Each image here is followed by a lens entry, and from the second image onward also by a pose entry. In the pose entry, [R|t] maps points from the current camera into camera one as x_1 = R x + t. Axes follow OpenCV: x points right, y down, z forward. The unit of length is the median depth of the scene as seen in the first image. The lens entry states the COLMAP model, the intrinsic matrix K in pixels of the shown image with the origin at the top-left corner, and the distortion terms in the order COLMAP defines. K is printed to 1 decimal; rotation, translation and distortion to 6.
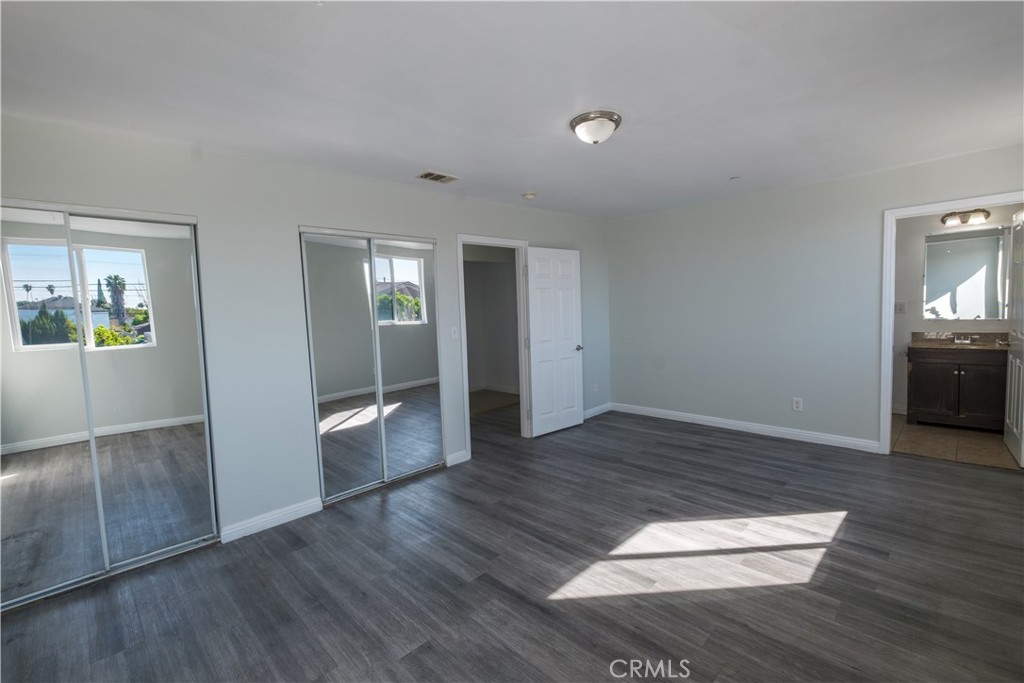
lens RADIAL K [[450.1, 0, 504.2], [0, 450.1, 334.6], [0, 0, 1]] dist [-0.000052, -0.000087]
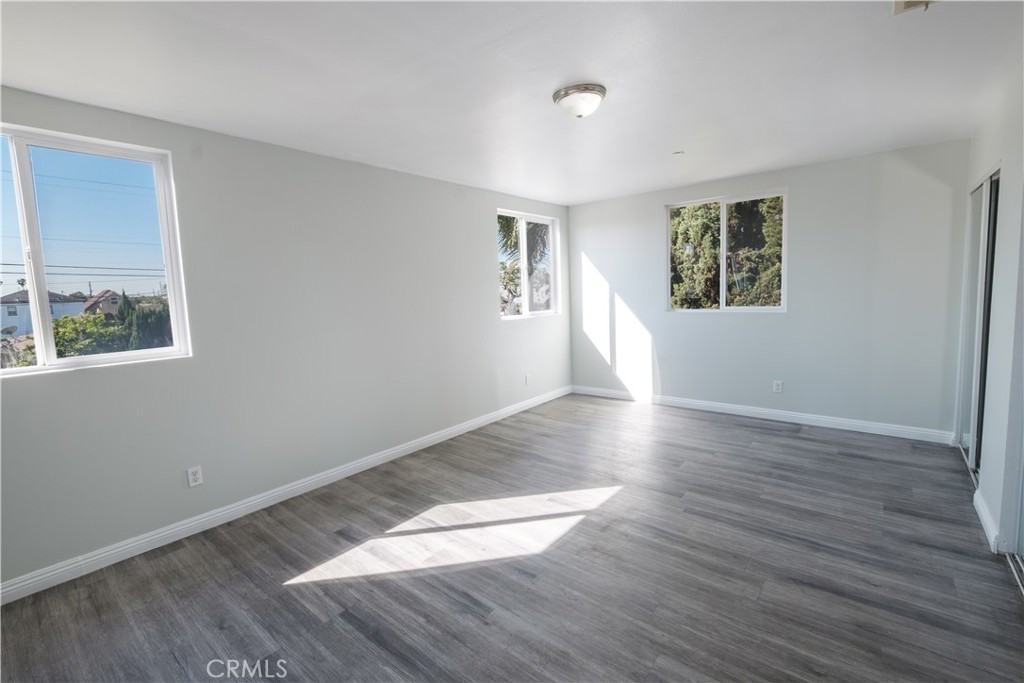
lens RADIAL K [[450.1, 0, 504.2], [0, 450.1, 334.6], [0, 0, 1]] dist [-0.000052, -0.000087]
pose [[-0.991928, 0.085875, -0.093293, 0.466200], [0.069263, 0.983241, 0.168639, -0.136175], [0.106211, 0.160816, -0.981253, 1.893463]]
